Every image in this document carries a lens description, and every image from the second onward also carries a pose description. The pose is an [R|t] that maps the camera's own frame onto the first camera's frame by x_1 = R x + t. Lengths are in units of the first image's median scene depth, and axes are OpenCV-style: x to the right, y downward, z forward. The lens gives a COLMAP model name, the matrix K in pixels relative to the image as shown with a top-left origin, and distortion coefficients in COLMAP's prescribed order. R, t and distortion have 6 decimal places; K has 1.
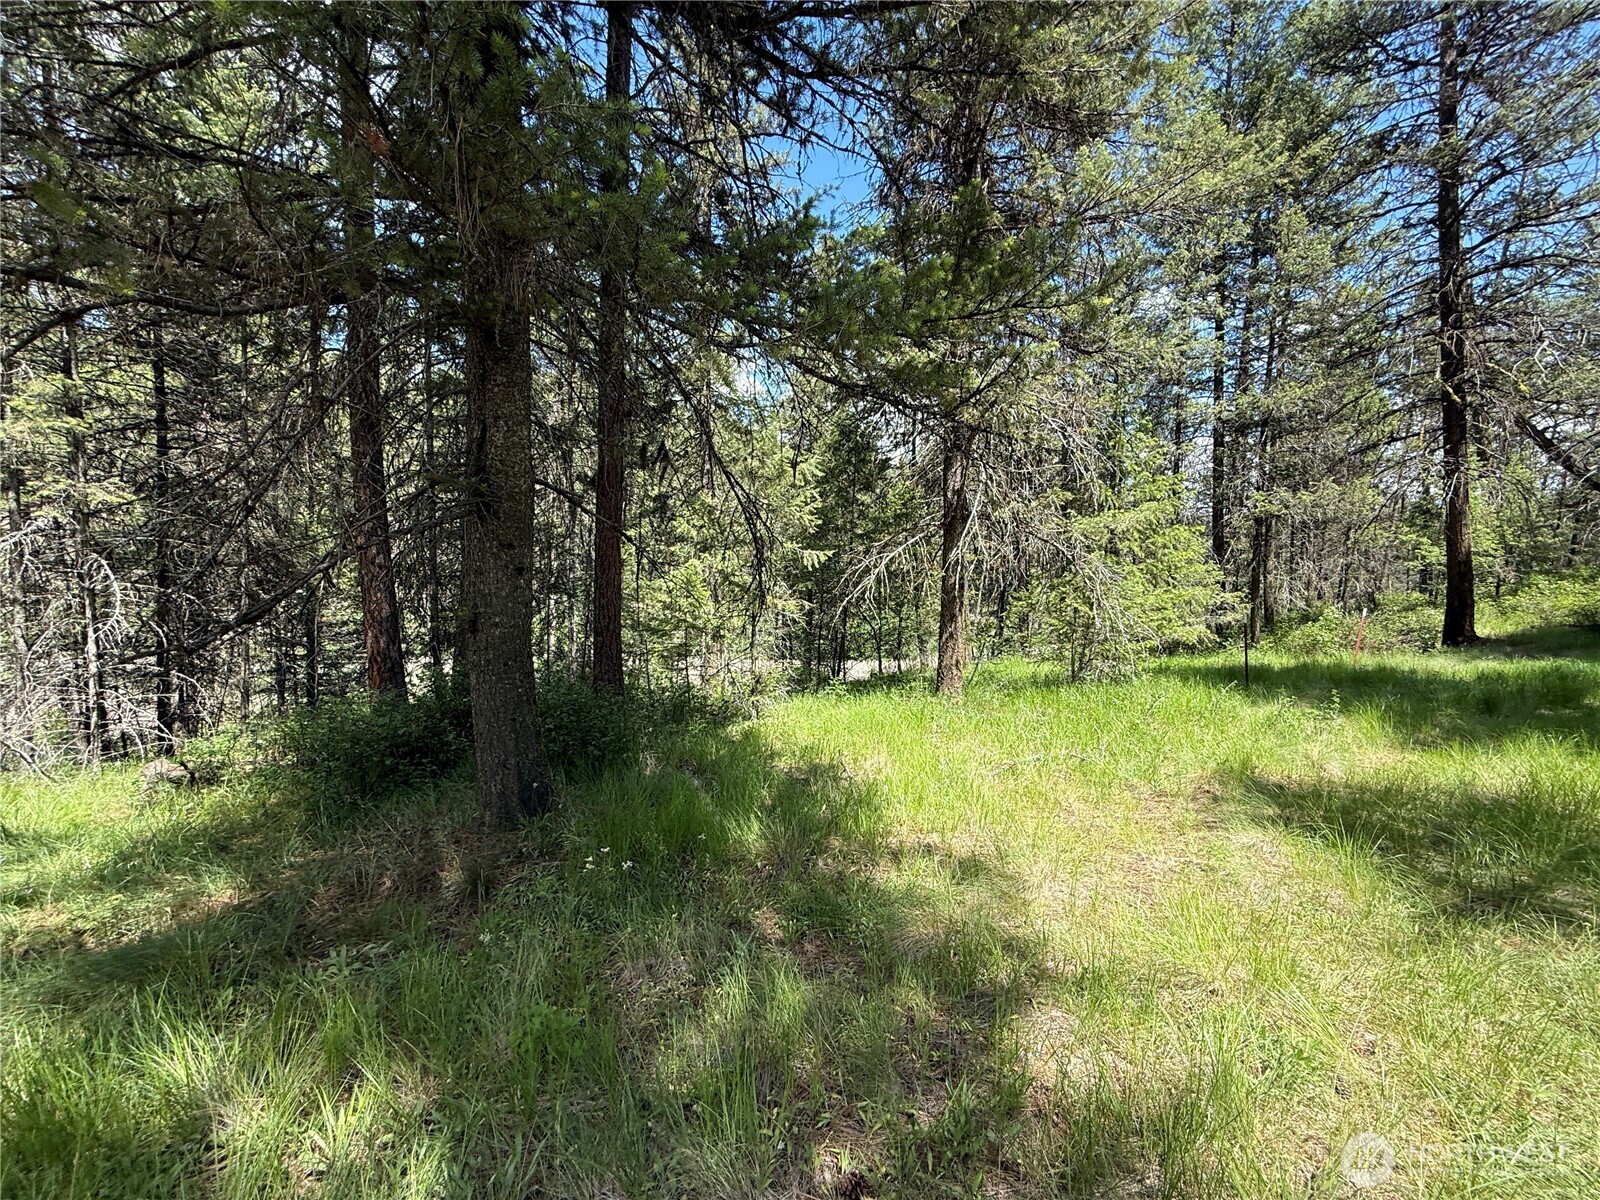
lens RADIAL K [[630.3, 0, 793.6], [0, 630.3, 603.8], [0, 0, 1]] dist [-0.000792, 0.000520]
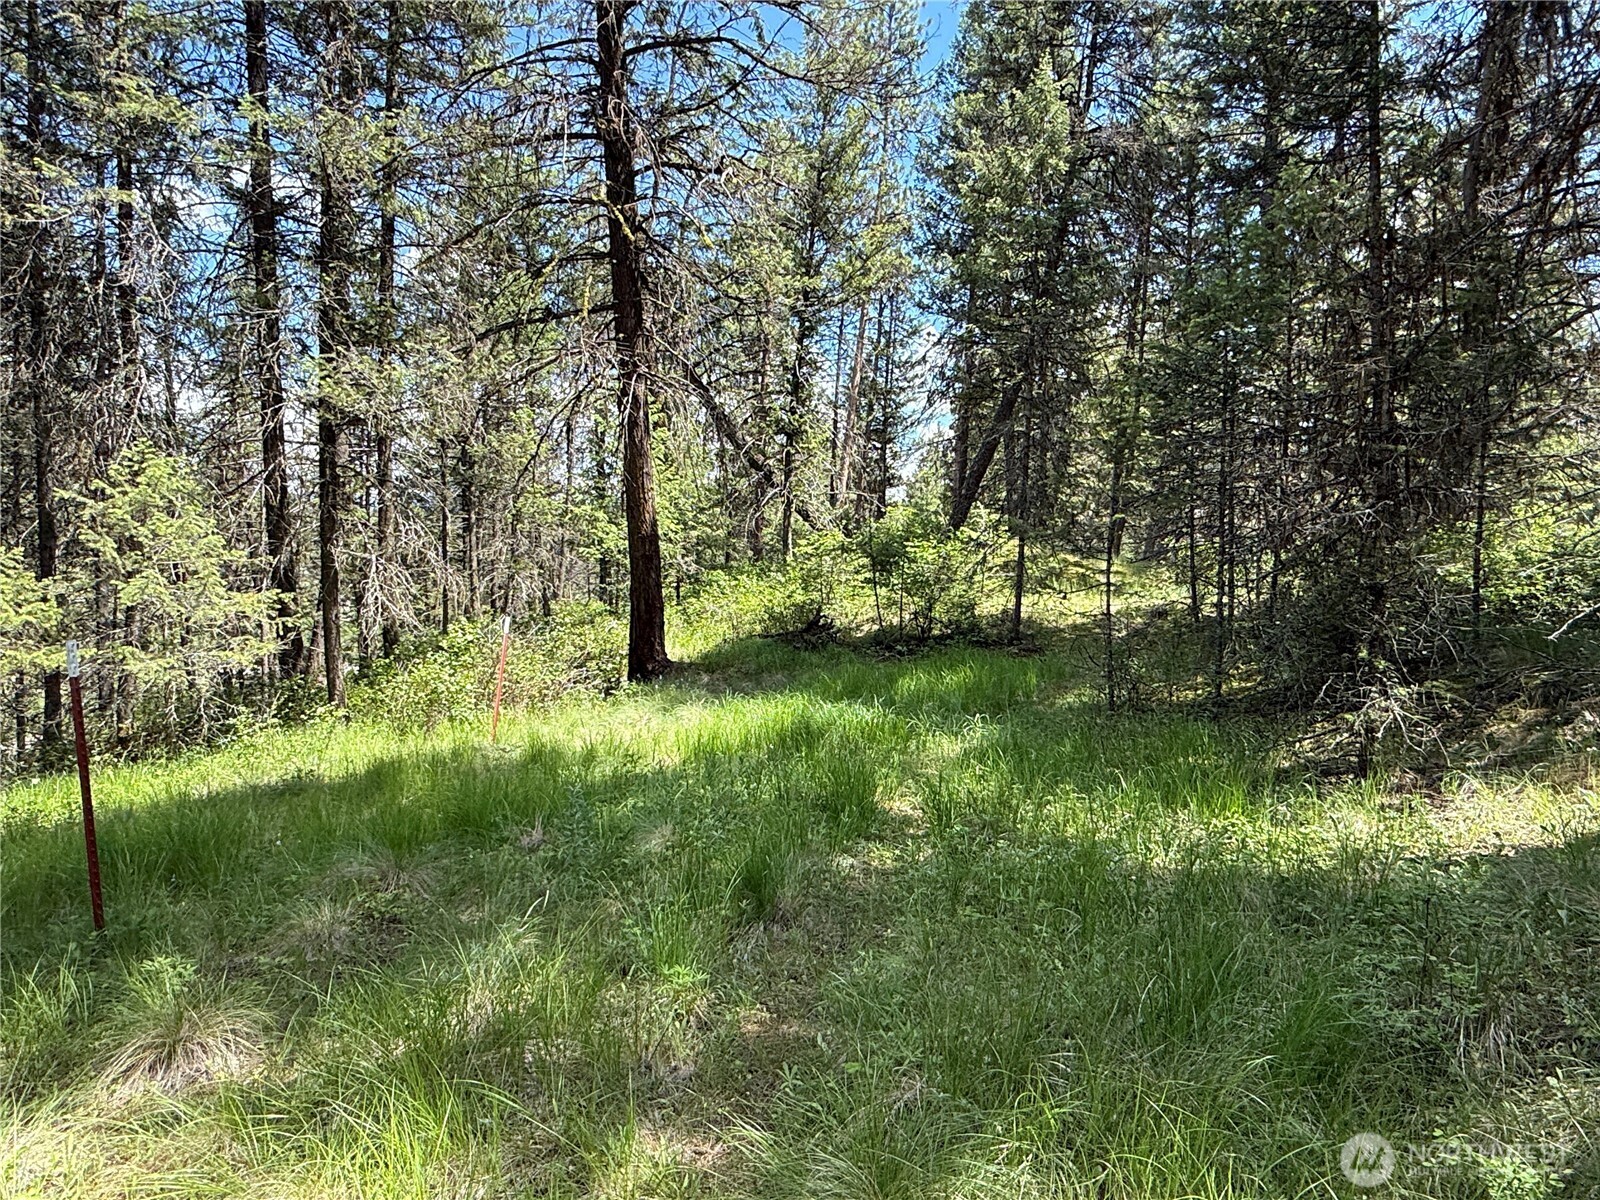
lens RADIAL K [[992.3, 0, 793.5], [0, 992.3, 602.3], [0, 0, 1]] dist [-0.006328, -0.000638]
pose [[0.563417, -0.015166, 0.826033, 0.366237], [0.044288, 0.998948, -0.011867, 0.011809], [-0.824985, 0.043270, 0.563496, 0.361927]]
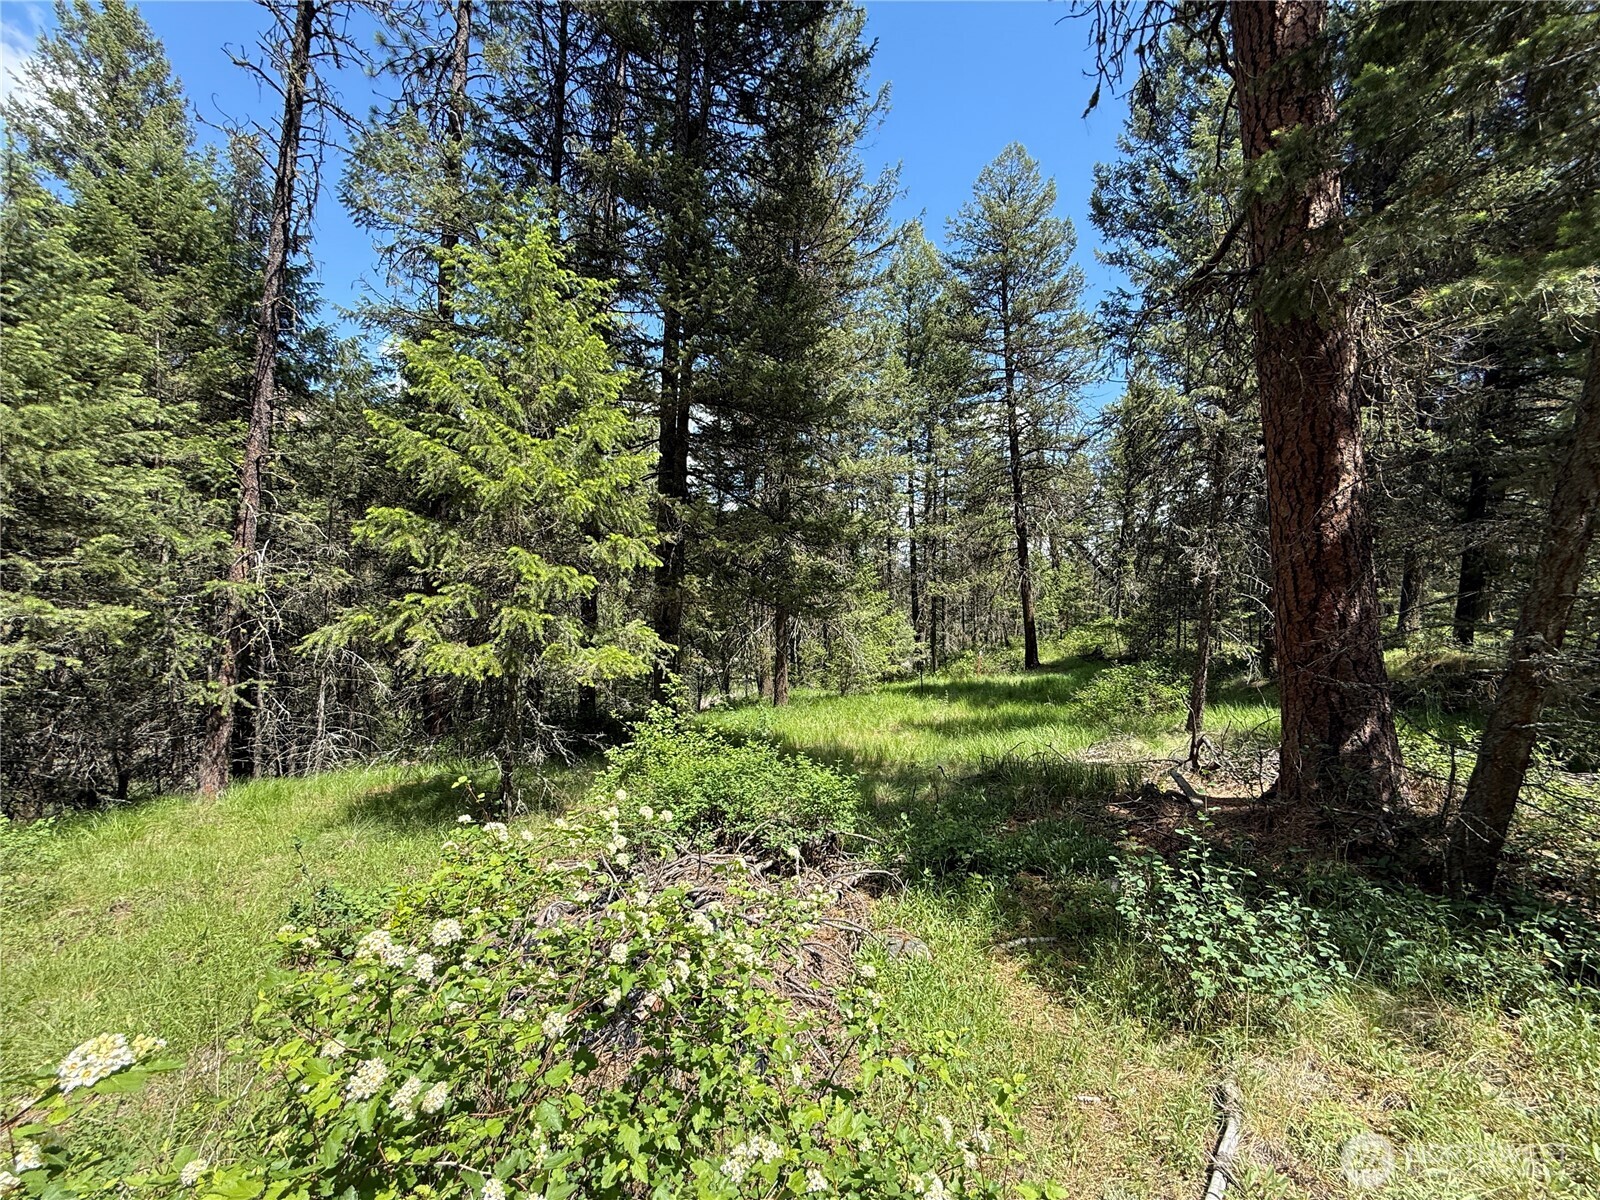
lens RADIAL K [[630.3, 0, 794.4], [0, 630.3, 613.7], [0, 0, 1]] dist [-0.000792, 0.000520]
pose [[0.930261, -0.009670, 0.366772, -0.227376], [0.030751, 0.998190, -0.051677, -0.018842], [-0.365608, 0.059351, 0.928875, -0.431745]]
